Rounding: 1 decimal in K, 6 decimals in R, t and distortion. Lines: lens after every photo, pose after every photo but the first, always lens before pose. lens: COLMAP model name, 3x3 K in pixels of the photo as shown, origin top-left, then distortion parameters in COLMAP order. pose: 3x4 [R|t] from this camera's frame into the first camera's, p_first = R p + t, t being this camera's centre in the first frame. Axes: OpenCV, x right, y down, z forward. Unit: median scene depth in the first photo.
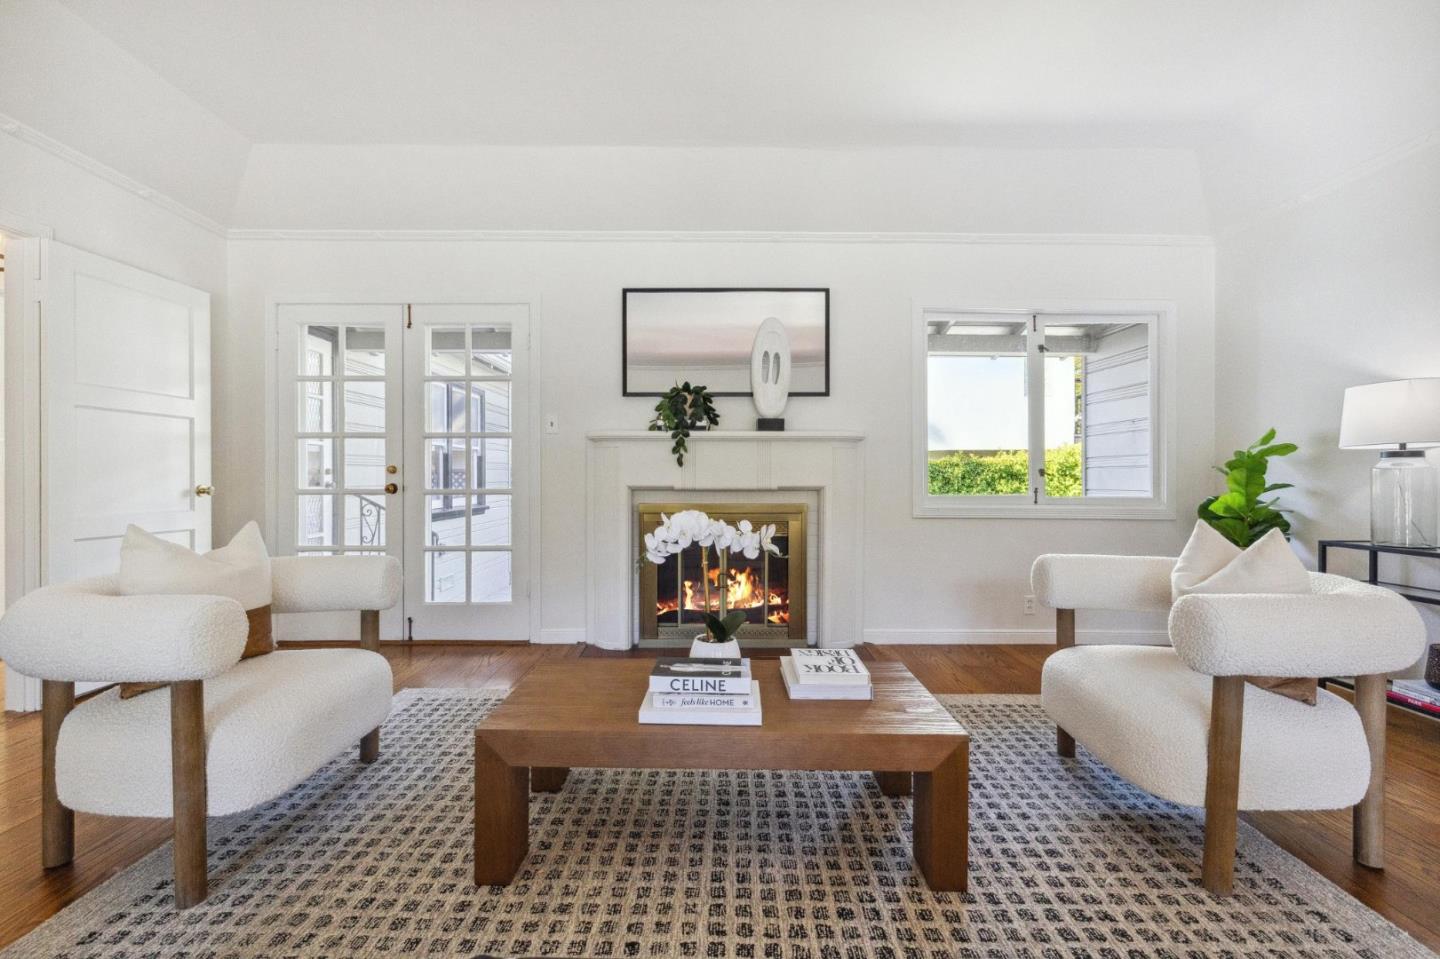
lens RADIAL K [[622.5, 0, 720.0], [0, 622.5, 479.5], [0, 0, 1]] dist [0.000595, -0.000135]
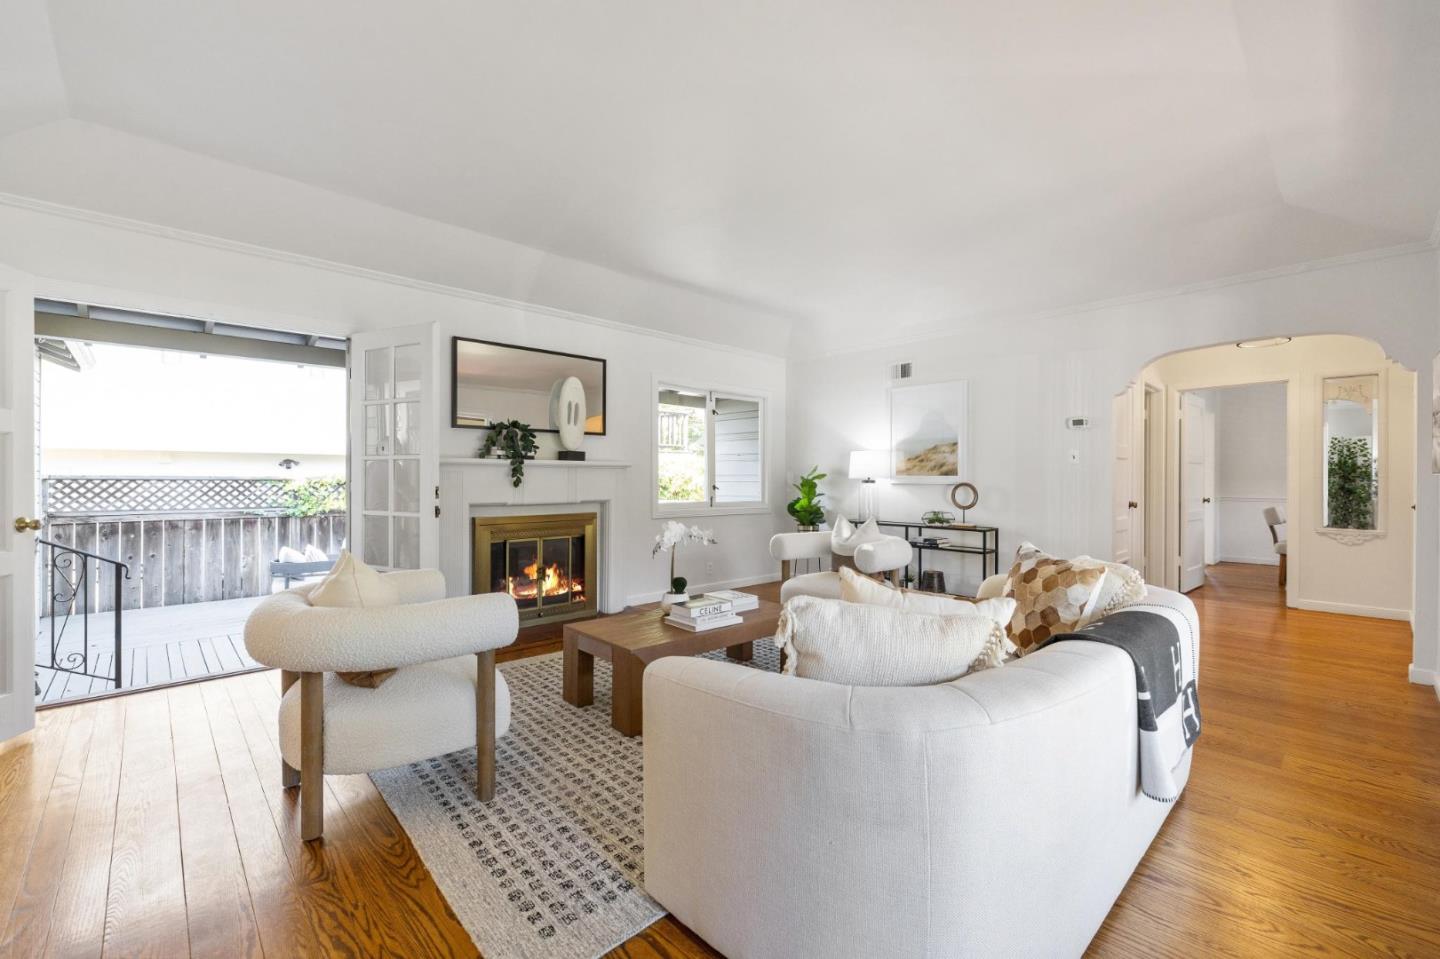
lens RADIAL K [[604.0, 0, 720.0], [0, 604.0, 479.5], [0, 0, 1]] dist [-0.001277, 0.000062]
pose [[0.732336, -0.002557, 0.680938, -0.592310], [0.003326, 0.999994, 0.000178, -0.034974], [-0.680935, 0.002135, 0.732341, -0.189822]]
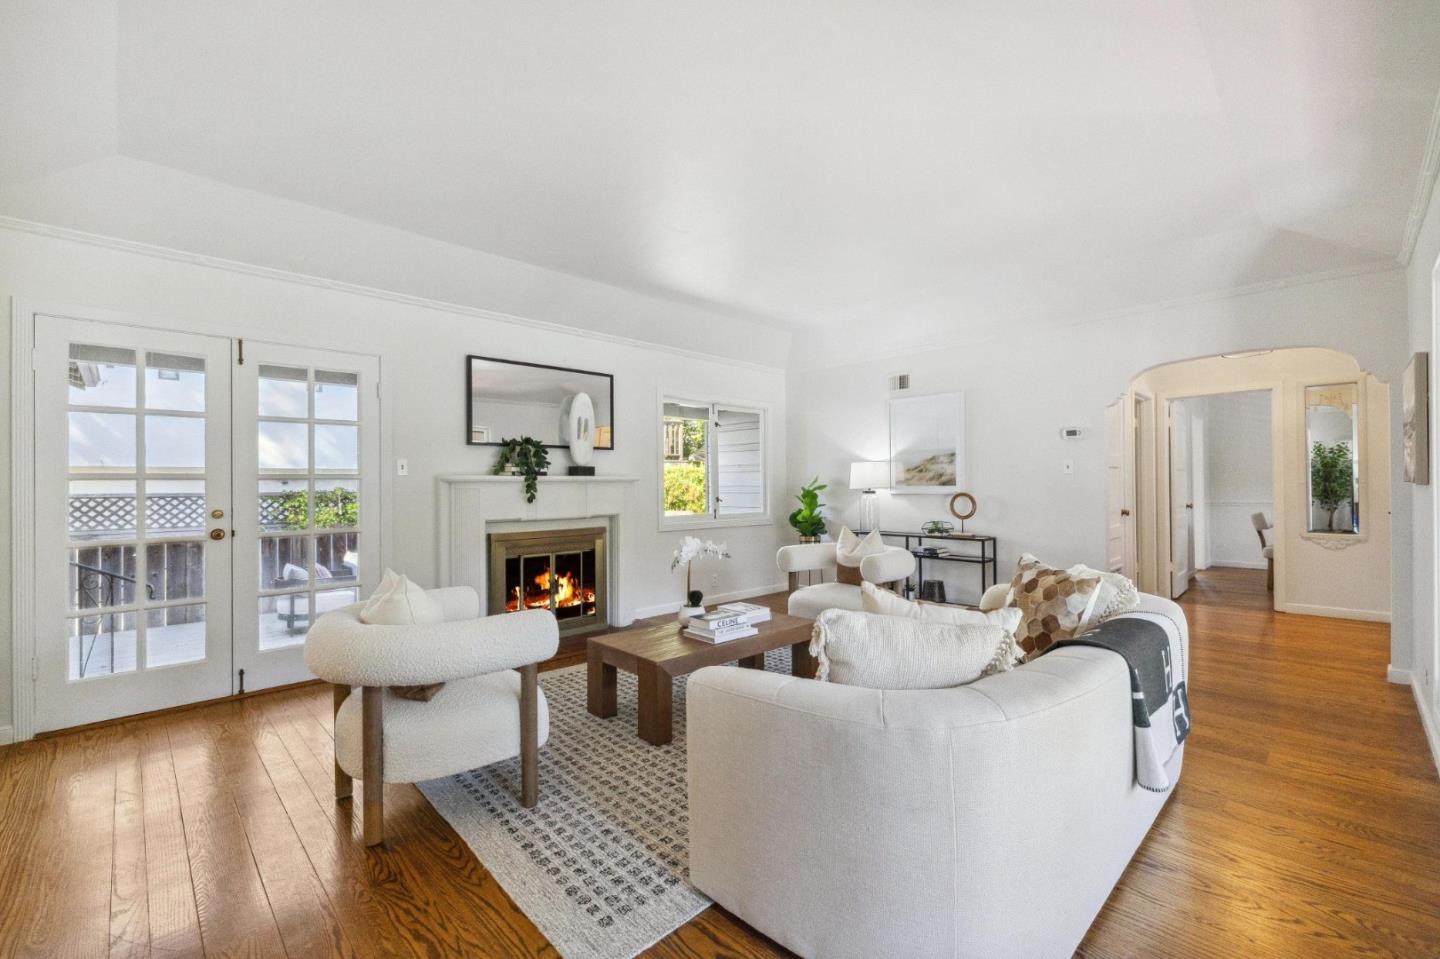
lens RADIAL K [[631.7, 0, 722.1], [0, 631.7, 473.4], [0, 0, 1]] dist [-0.000693, -0.000267]
pose [[0.709918, 0.004116, 0.704273, -0.695735], [0.009930, 0.999825, -0.015854, -0.057237], [-0.704215, 0.018248, 0.709752, -0.213274]]
